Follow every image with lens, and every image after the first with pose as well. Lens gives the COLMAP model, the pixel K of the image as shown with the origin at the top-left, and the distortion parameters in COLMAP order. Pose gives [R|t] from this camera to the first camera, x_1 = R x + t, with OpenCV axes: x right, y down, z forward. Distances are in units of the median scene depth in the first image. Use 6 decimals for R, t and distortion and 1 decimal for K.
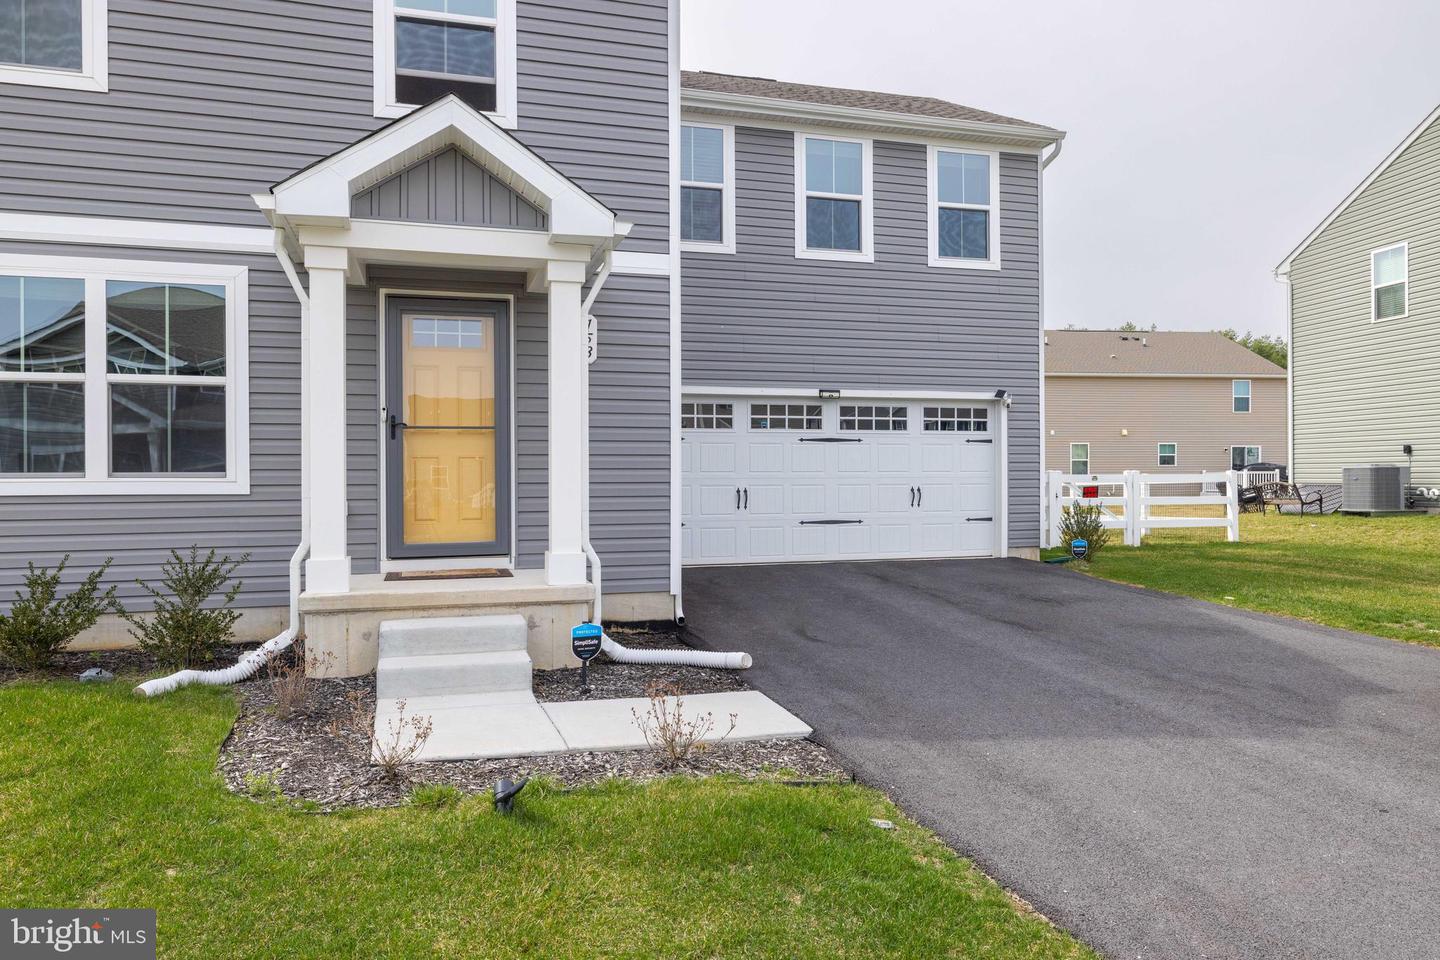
lens RADIAL K [[980.2, 0, 720.0], [0, 980.2, 480.0], [0, 0, 1]] dist [-0.000742, -0.000636]
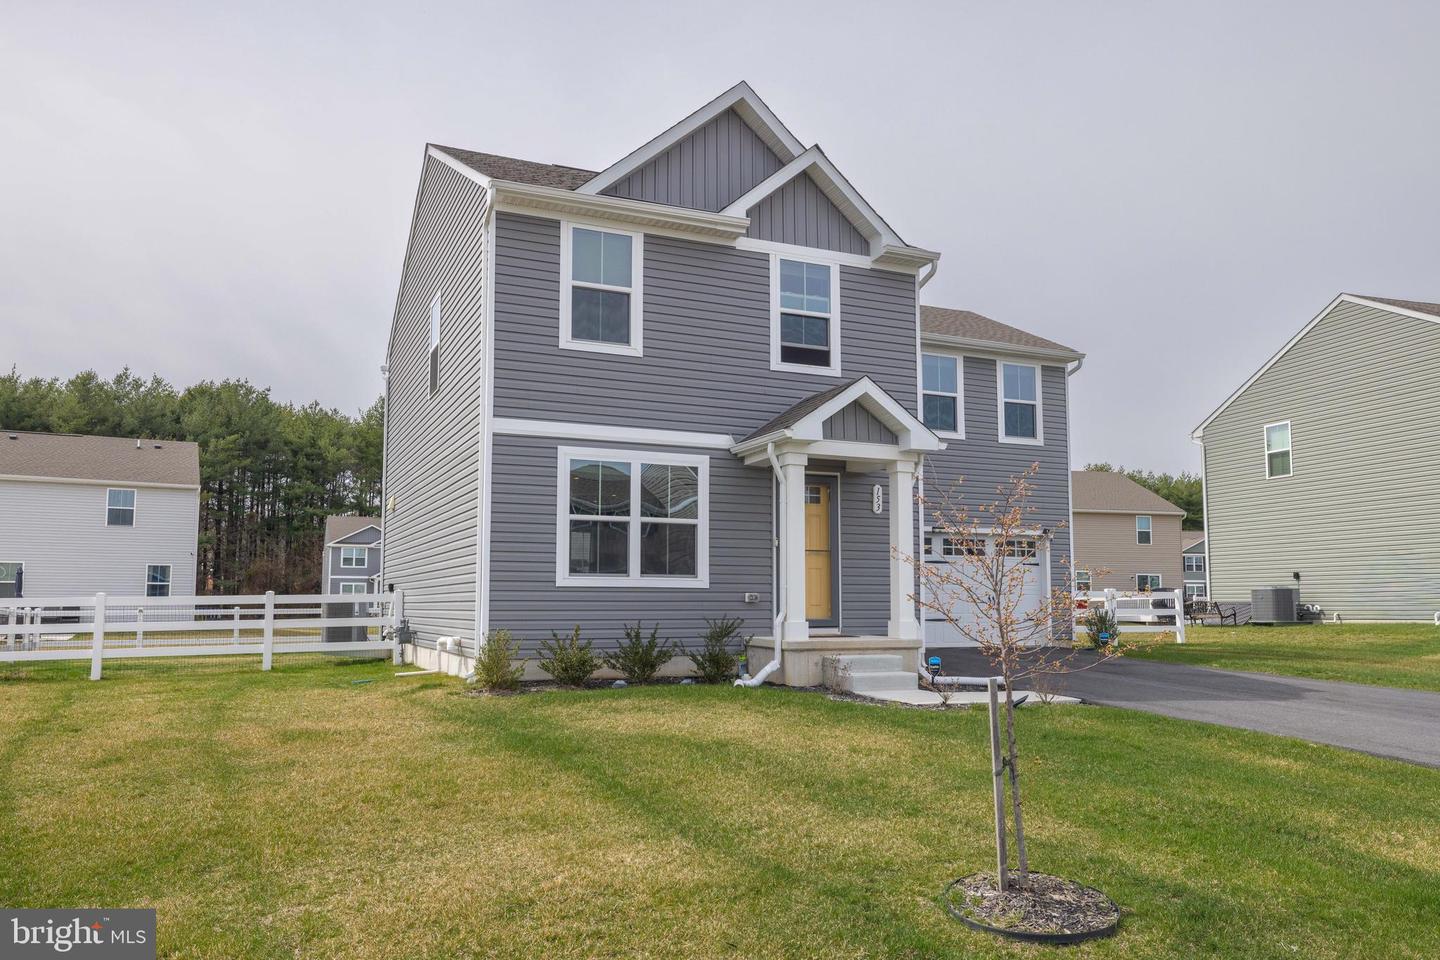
lens RADIAL K [[1047.2, 0, 721.0], [0, 1047.2, 519.1], [0, 0, 1]] dist [-0.001853, 0.000324]
pose [[0.991006, 0.017259, 0.132701, -0.403613], [-0.005830, 0.996275, -0.086039, 0.029609], [-0.133692, 0.084491, 0.987415, -0.467135]]
